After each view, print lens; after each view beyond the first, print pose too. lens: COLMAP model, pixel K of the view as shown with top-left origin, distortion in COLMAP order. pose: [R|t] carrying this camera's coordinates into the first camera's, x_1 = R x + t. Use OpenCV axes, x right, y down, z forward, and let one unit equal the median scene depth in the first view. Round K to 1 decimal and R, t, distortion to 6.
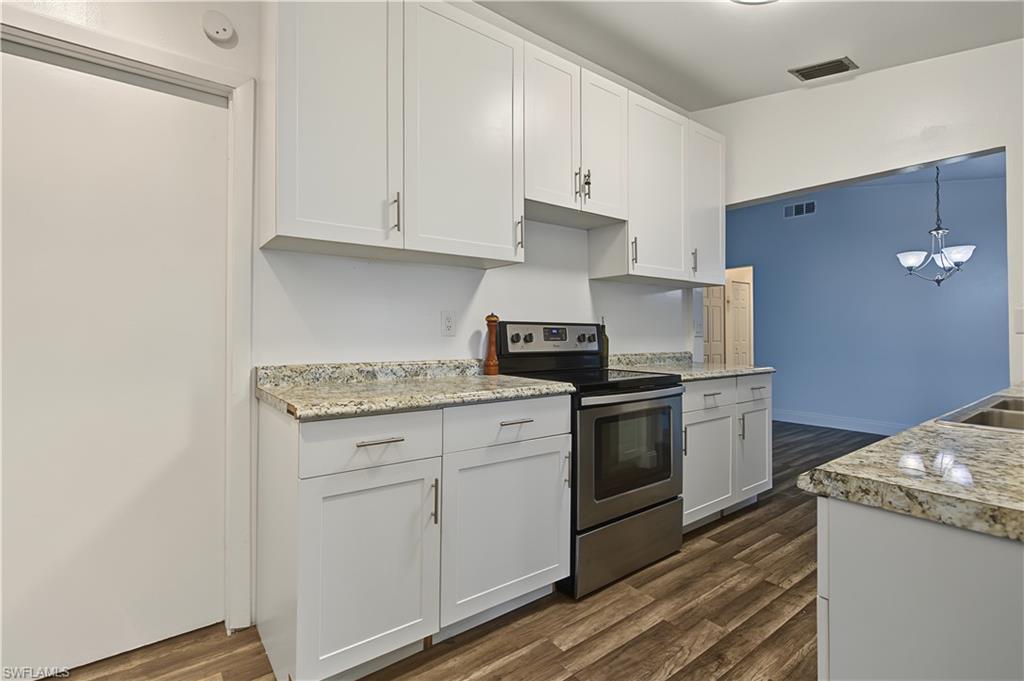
lens RADIAL K [[468.3, 0, 529.2], [0, 468.3, 338.1], [0, 0, 1]] dist [0.004173, 0.001295]
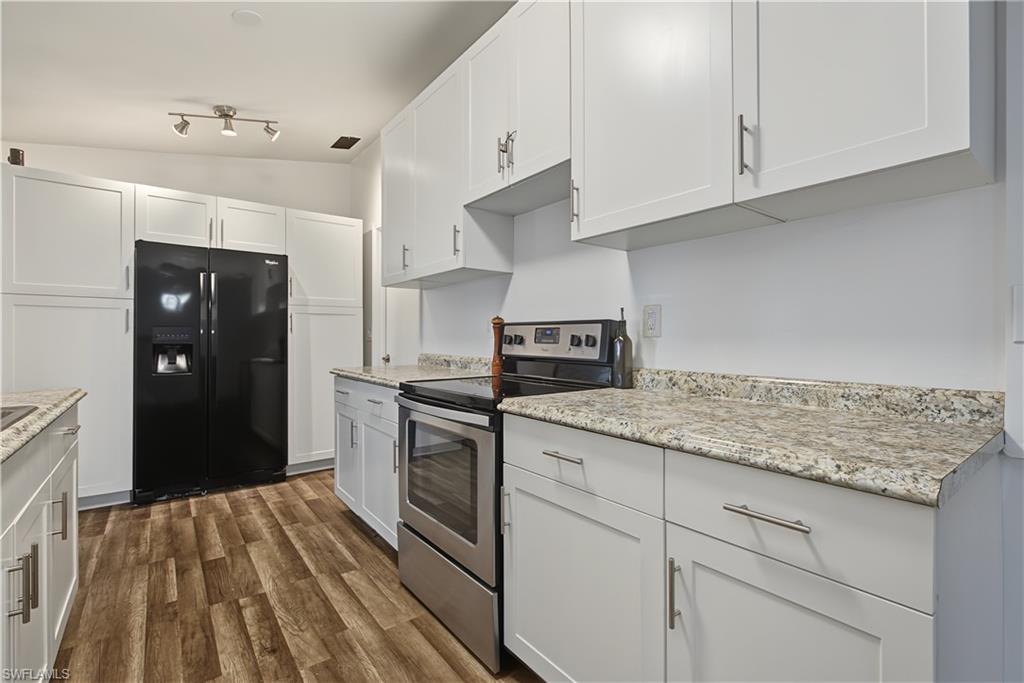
lens RADIAL K [[468.3, 0, 517.7], [0, 468.3, 346.5], [0, 0, 1]] dist [0.004173, 0.001295]
pose [[-0.010530, 0.022708, -0.999687, 0.963760], [-0.004119, 0.999733, 0.022752, -0.008485], [0.999936, 0.004357, -0.010434, 1.052915]]
